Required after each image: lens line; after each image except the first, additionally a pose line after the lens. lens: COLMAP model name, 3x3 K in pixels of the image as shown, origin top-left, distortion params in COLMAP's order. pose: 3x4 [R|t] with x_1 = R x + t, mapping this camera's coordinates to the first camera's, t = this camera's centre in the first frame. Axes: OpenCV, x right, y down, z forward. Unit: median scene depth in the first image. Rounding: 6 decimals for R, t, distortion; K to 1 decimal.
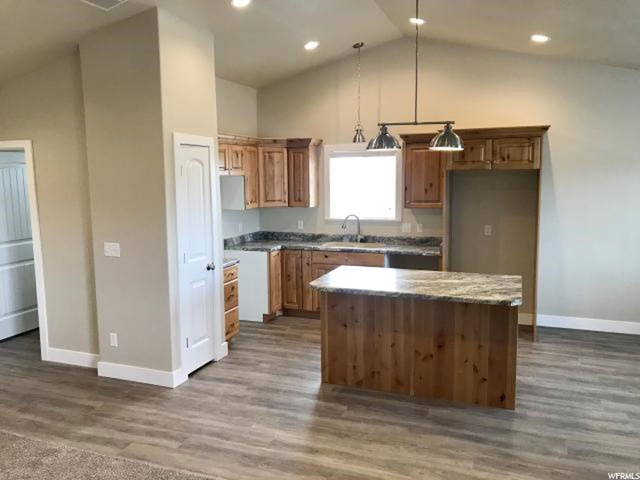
lens RADIAL K [[521.7, 0, 320.0], [0, 521.7, 240.0], [0, 0, 1]] dist [0.032881, -0.000645]
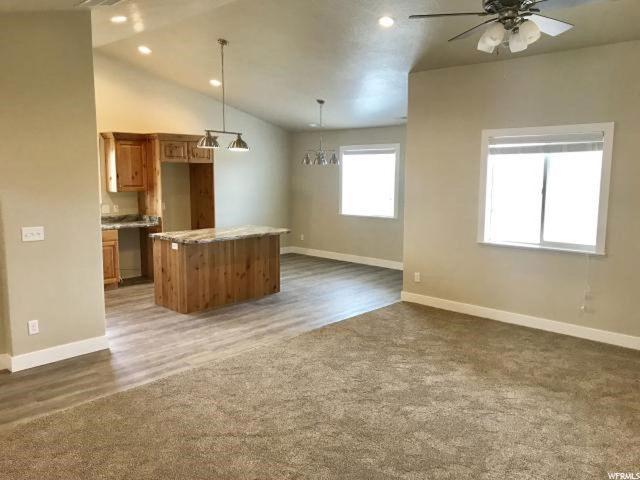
lens RADIAL K [[521.7, 0, 320.0], [0, 521.7, 240.0], [0, 0, 1]] dist [0.032881, -0.000645]
pose [[0.373794, -0.111886, 0.920739, -1.195200], [0.109301, 0.991094, 0.076062, 0.014440], [-0.921049, 0.072206, 0.382694, 0.135563]]
